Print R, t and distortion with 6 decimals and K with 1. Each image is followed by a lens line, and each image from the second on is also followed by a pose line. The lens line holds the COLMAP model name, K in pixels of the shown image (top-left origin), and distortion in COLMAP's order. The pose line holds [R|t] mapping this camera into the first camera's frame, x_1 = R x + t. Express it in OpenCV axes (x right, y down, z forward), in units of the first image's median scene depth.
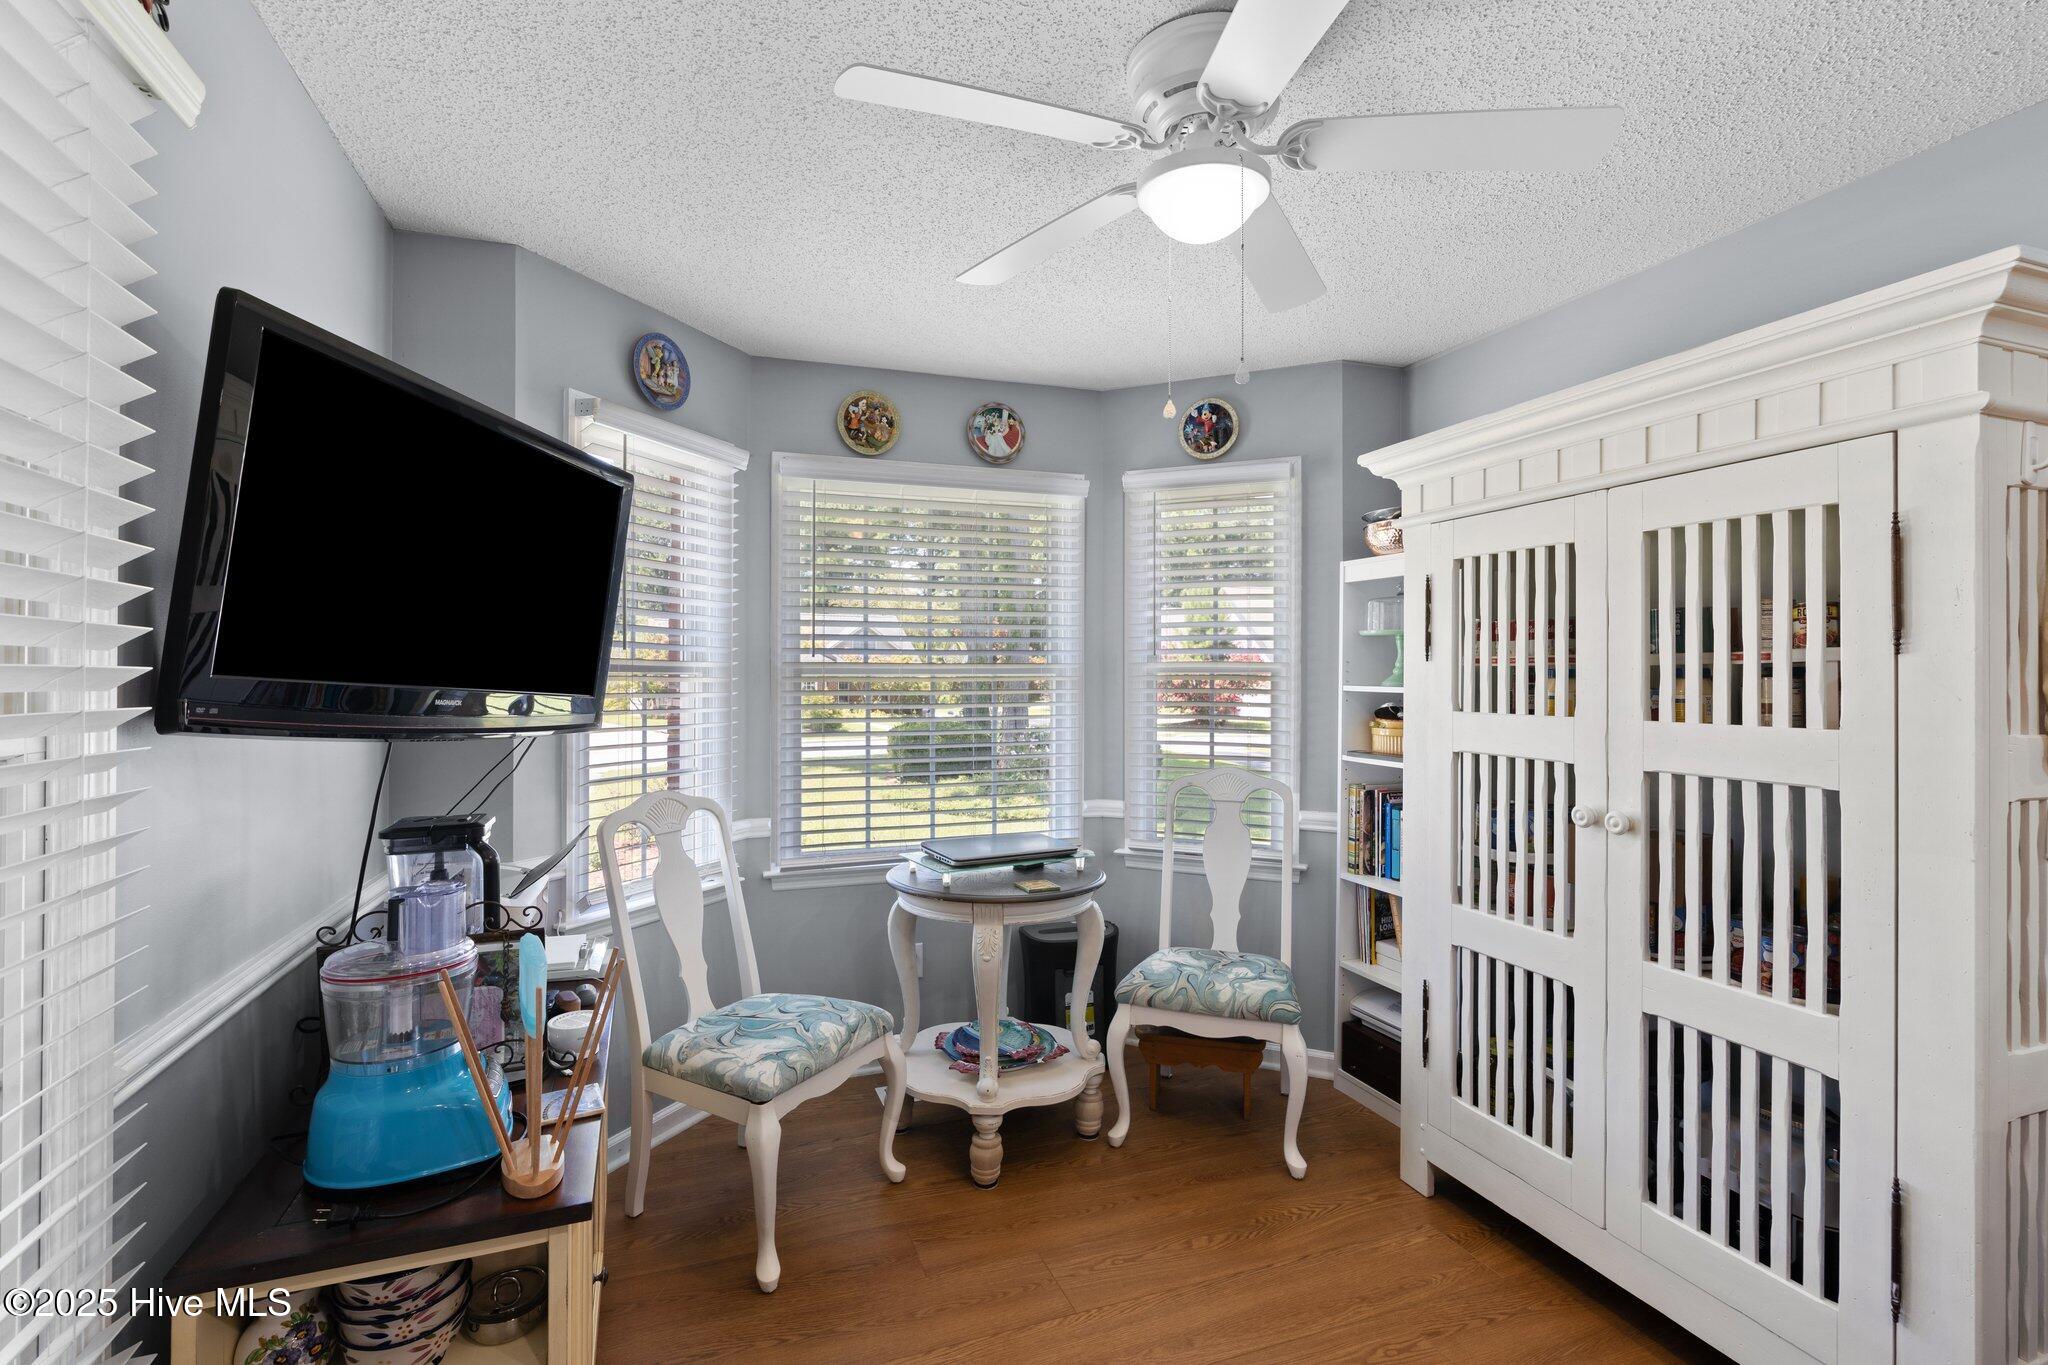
lens RADIAL K [[938.4, 0, 1020.5], [0, 938.4, 663.1], [0, 0, 1]] dist [-0.004519, 0.000556]
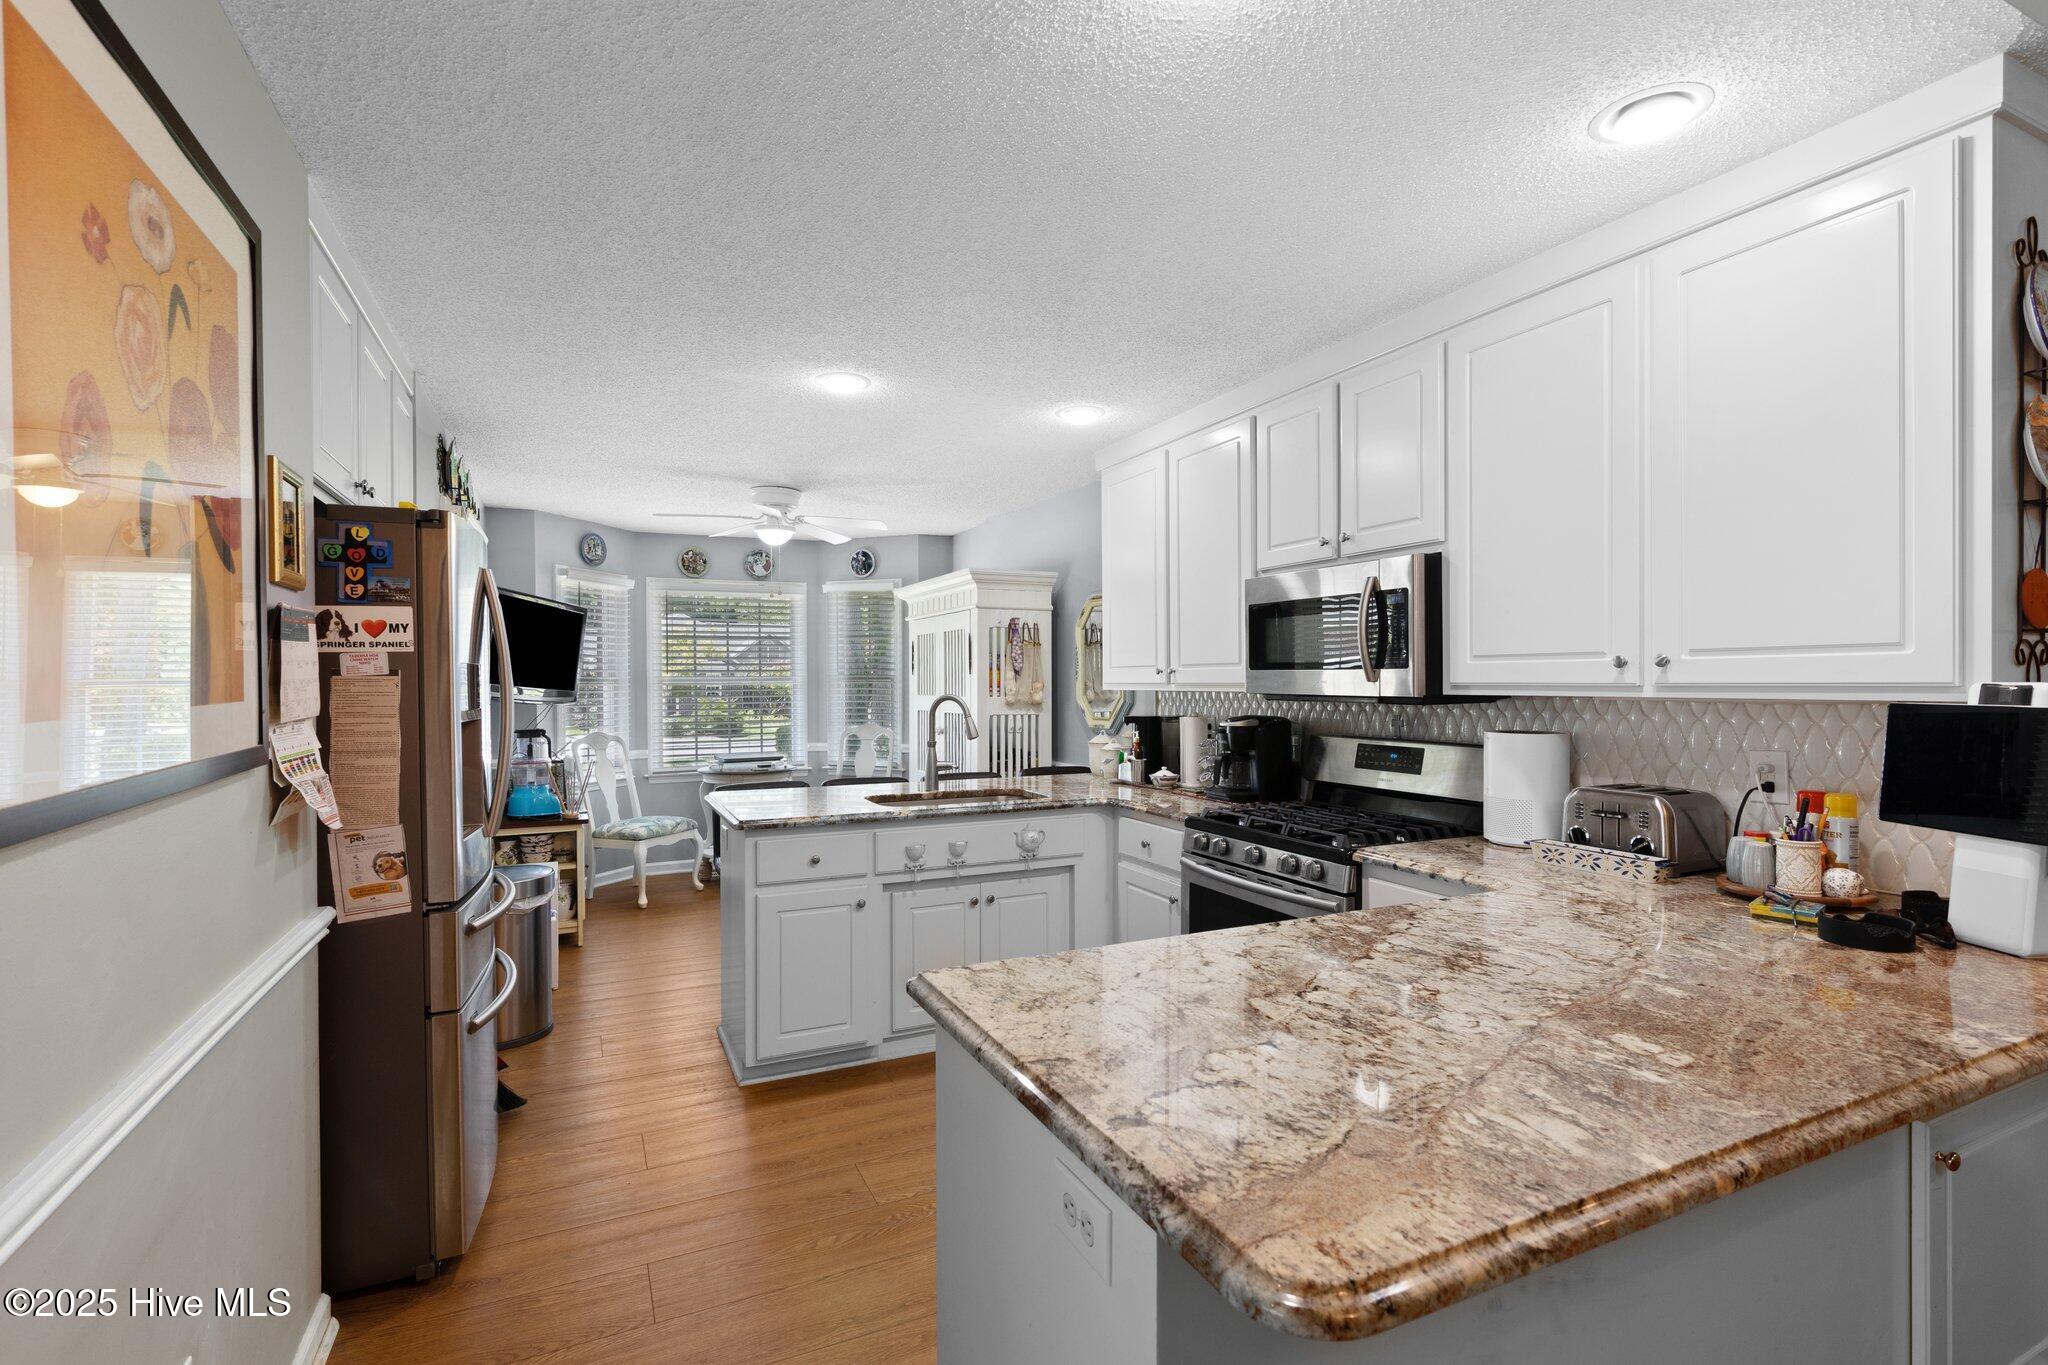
lens RADIAL K [[938.4, 0, 1017.5], [0, 938.4, 690.6], [0, 0, 1]] dist [-0.004519, 0.000556]
pose [[0.996235, -0.005559, 0.086513, 0.487399], [0.003559, 0.999723, 0.023257, -0.019586], [-0.086619, -0.022862, 0.995979, -1.499599]]
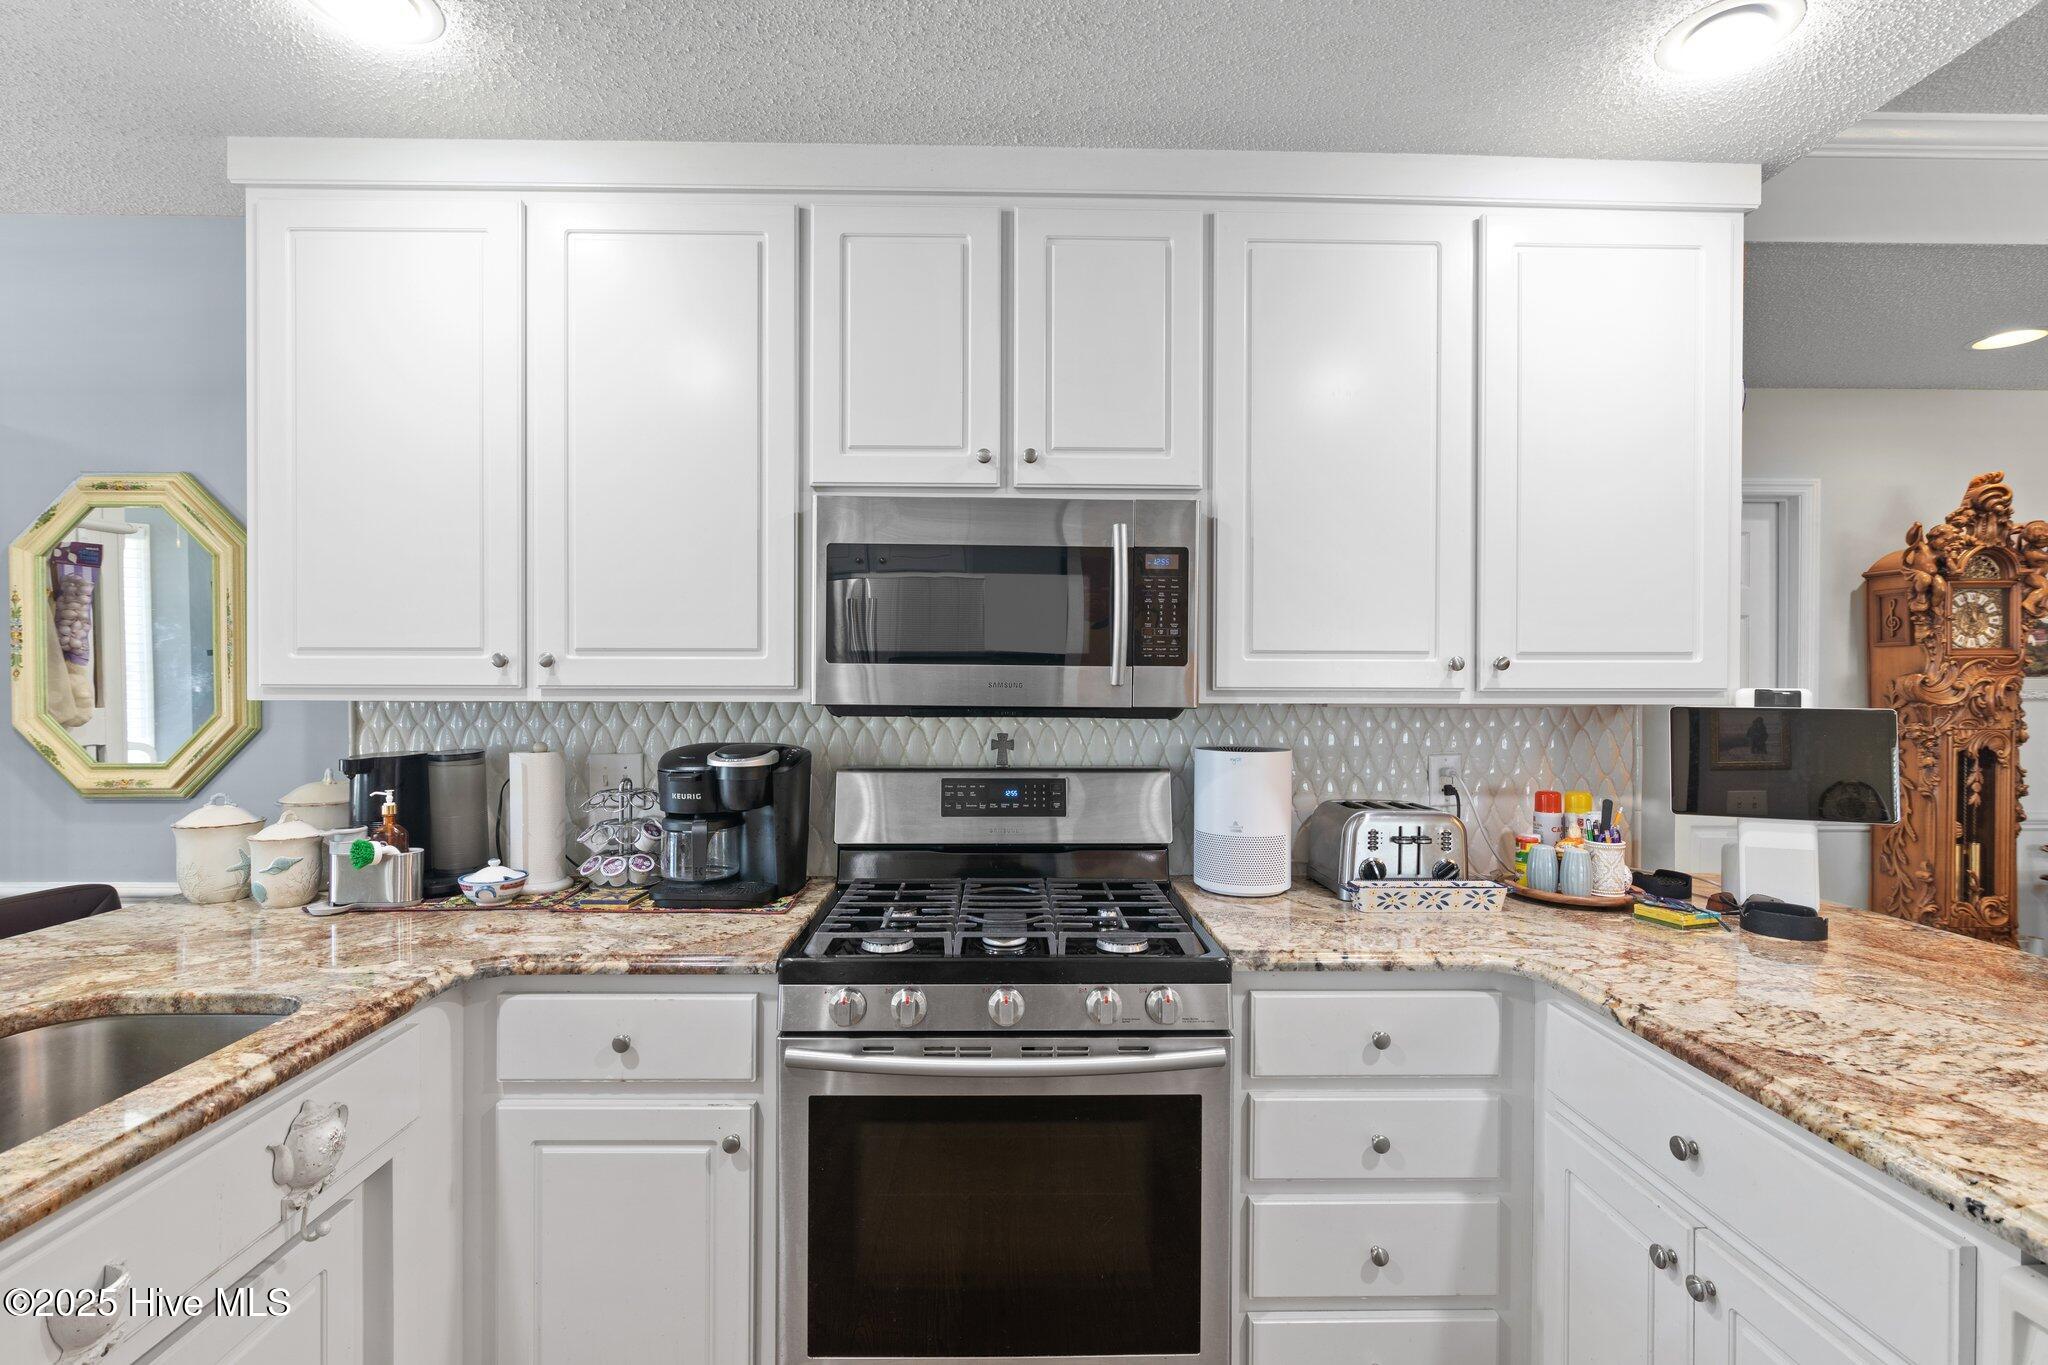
lens RADIAL K [[938.4, 0, 1021.8], [0, 938.4, 684.7], [0, 0, 1]] dist [-0.004519, 0.000556]
pose [[0.326829, -0.005054, 0.945070, 0.296853], [-0.014779, 0.999836, 0.010458, -0.009914], [-0.944968, -0.017385, 0.326701, -0.618866]]
